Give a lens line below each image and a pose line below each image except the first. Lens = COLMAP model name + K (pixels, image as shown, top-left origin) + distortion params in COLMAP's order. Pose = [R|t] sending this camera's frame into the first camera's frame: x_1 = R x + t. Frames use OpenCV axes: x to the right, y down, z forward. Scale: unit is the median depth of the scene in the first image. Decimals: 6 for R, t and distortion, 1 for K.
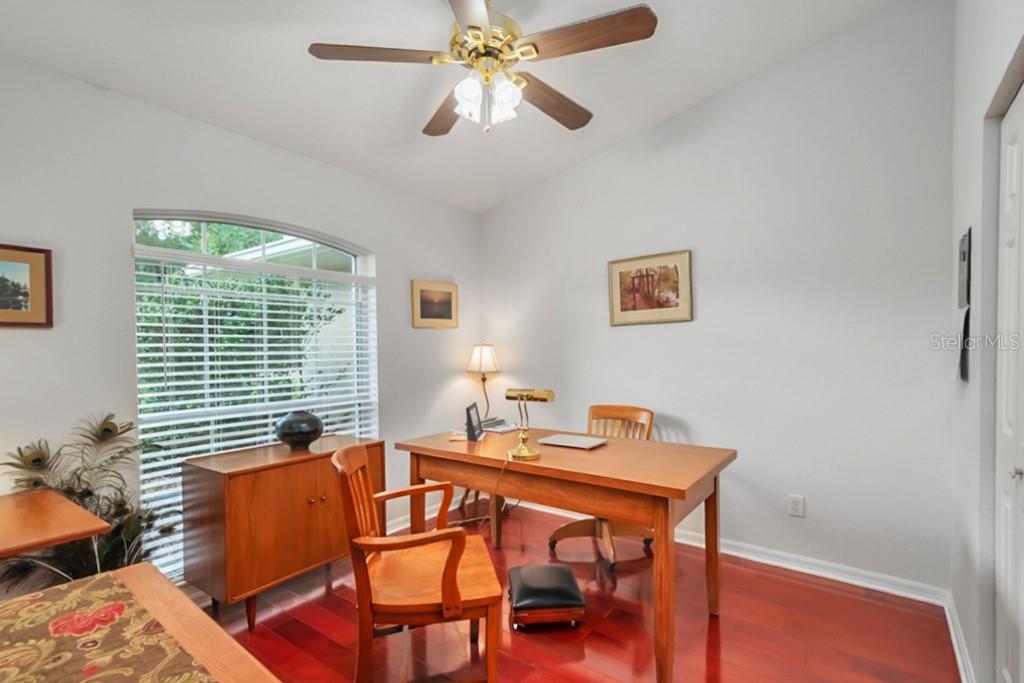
lens RADIAL K [[486.7, 0, 515.3], [0, 486.7, 347.2], [0, 0, 1]] dist [0.003675, 0.000135]
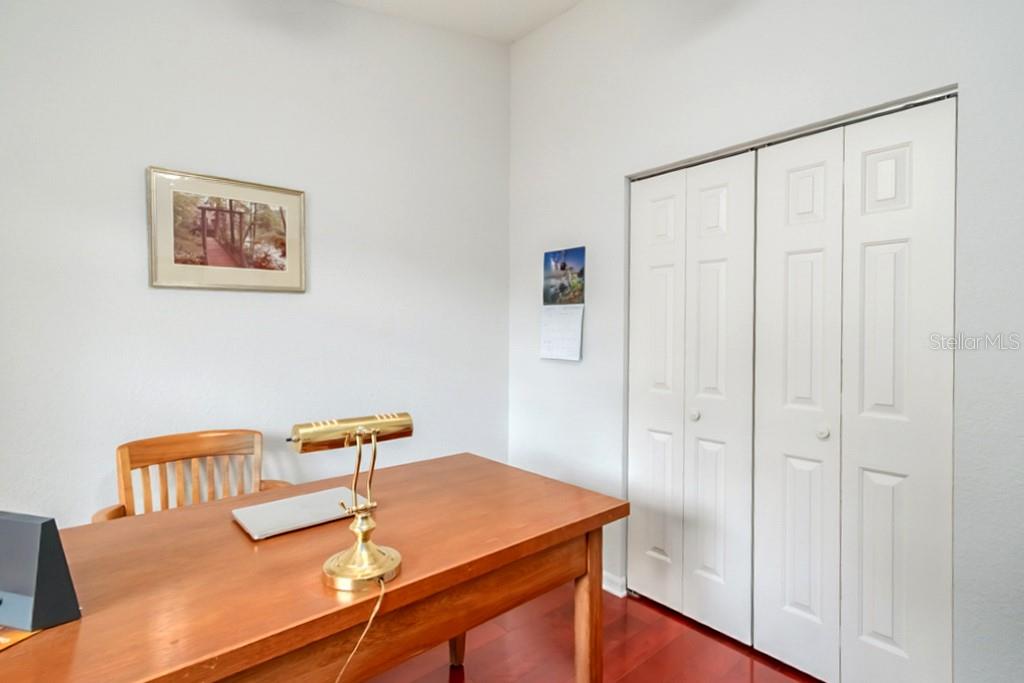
lens RADIAL K [[486.7, 0, 515.6], [0, 486.7, 342.8], [0, 0, 1]] dist [0.003675, 0.000135]
pose [[0.216697, -0.004891, 0.976227, -0.252410], [-0.008412, 0.999941, 0.006877, 0.010336], [-0.976203, -0.009702, 0.216643, 0.519222]]
